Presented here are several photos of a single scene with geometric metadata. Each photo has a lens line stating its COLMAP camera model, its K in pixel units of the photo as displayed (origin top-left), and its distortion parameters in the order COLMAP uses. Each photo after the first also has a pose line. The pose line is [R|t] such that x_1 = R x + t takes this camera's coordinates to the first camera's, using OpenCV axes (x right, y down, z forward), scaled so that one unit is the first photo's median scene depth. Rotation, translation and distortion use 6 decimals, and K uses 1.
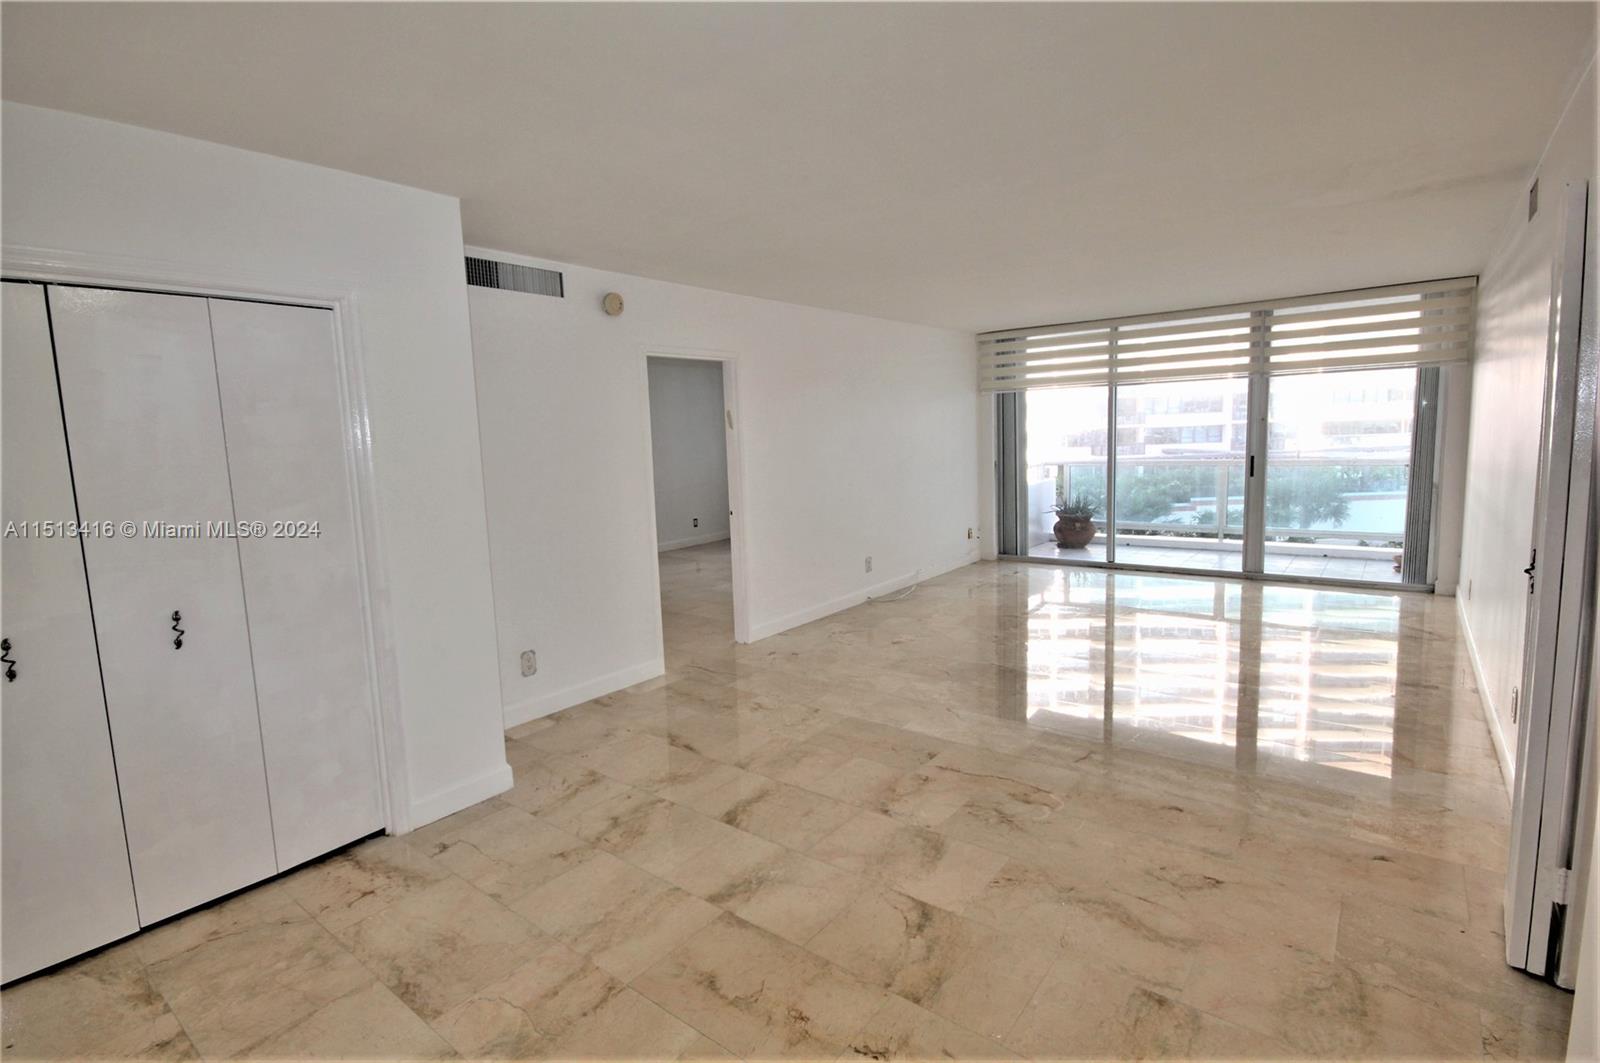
lens RADIAL K [[752.7, 0, 802.9], [0, 752.7, 539.5], [0, 0, 1]] dist [-0.003941, -0.000031]
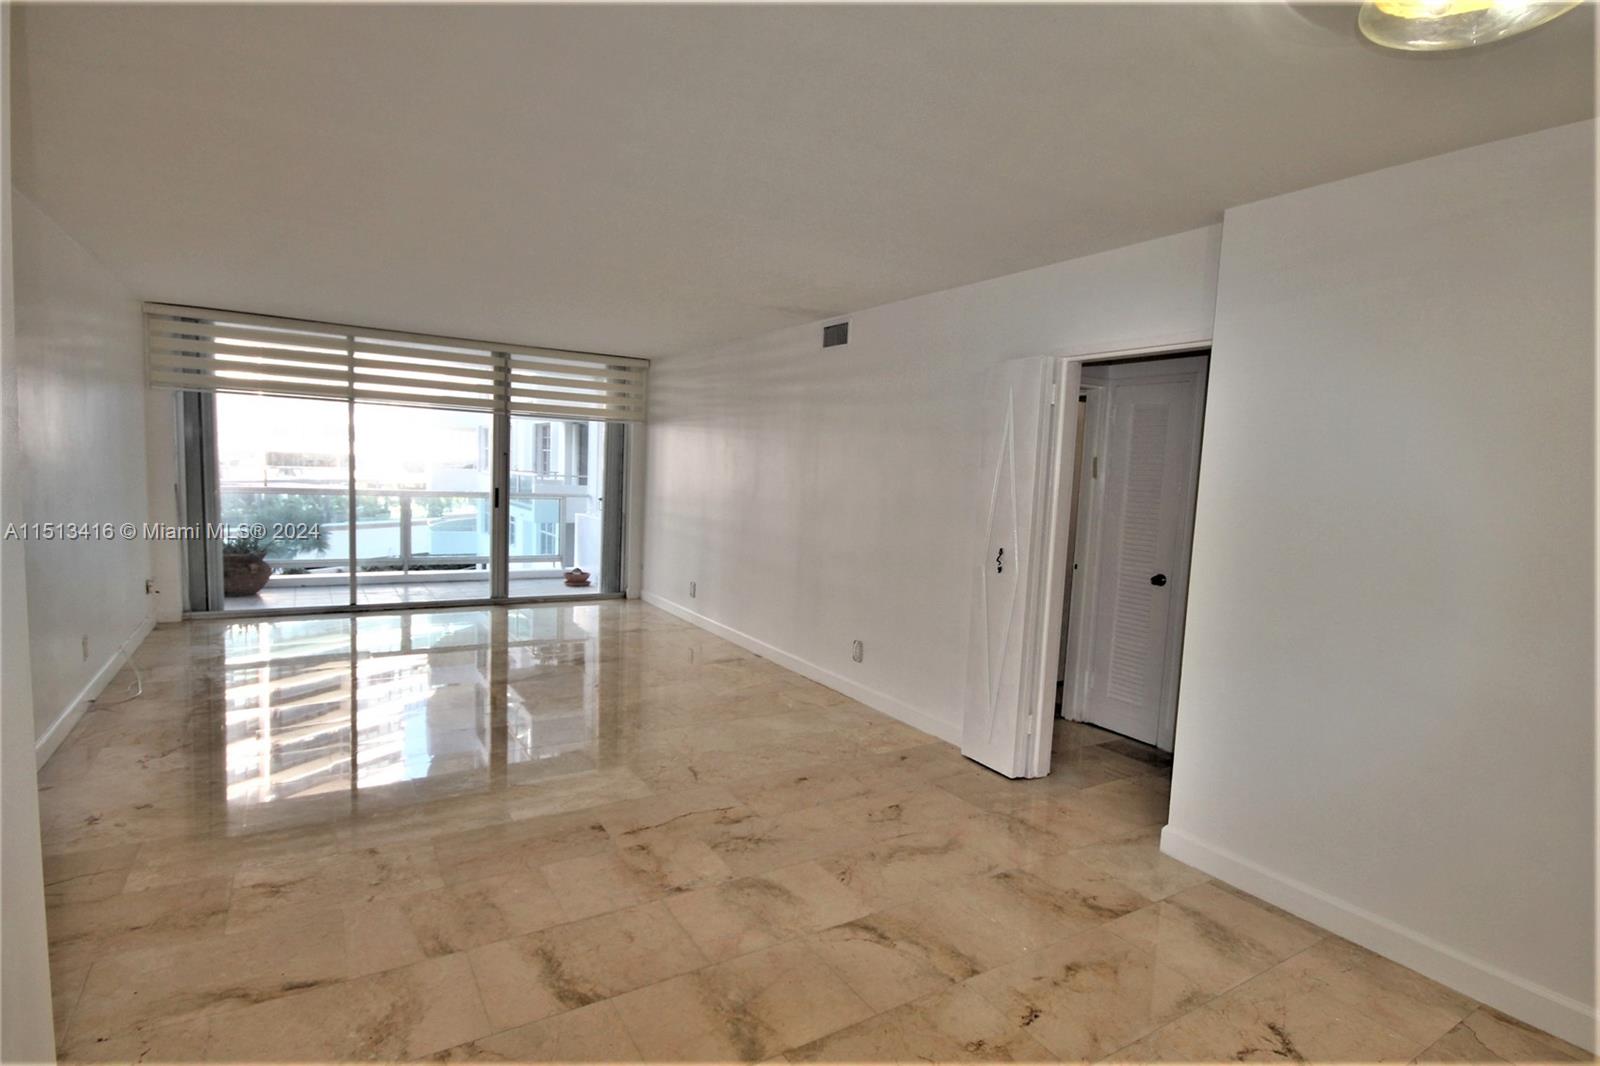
lens RADIAL K [[778.8, 0, 804.9], [0, 778.8, 542.1], [0, 0, 1]] dist [-0.000883, 0.000054]
pose [[0.357424, -0.035299, 0.933275, -0.279788], [0.072123, 0.997345, 0.010101, -0.015437], [-0.931153, 0.063700, 0.359021, 0.218411]]
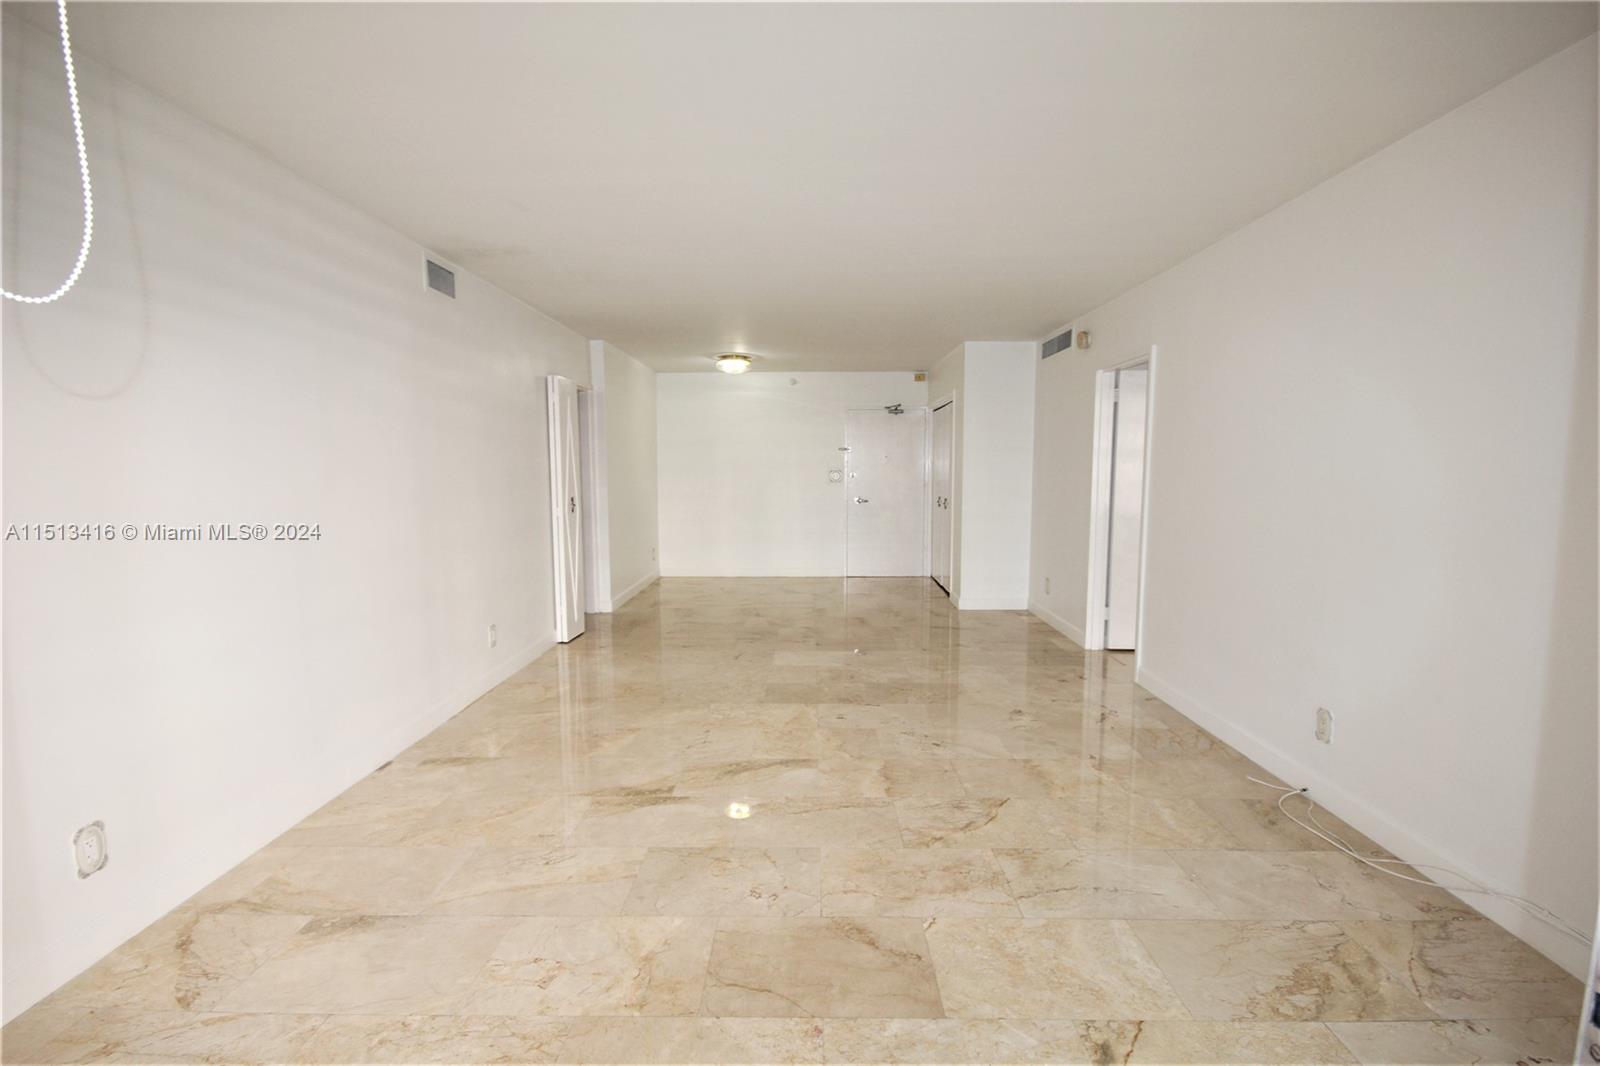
lens RADIAL K [[752.7, 0, 802.9], [0, 752.7, 541.0], [0, 0, 1]] dist [-0.003941, -0.000031]
pose [[-0.805878, 0.088968, -0.585359, 0.564971], [-0.057163, 0.972336, 0.226483, -0.150222], [0.589316, 0.215979, -0.778499, 1.095411]]
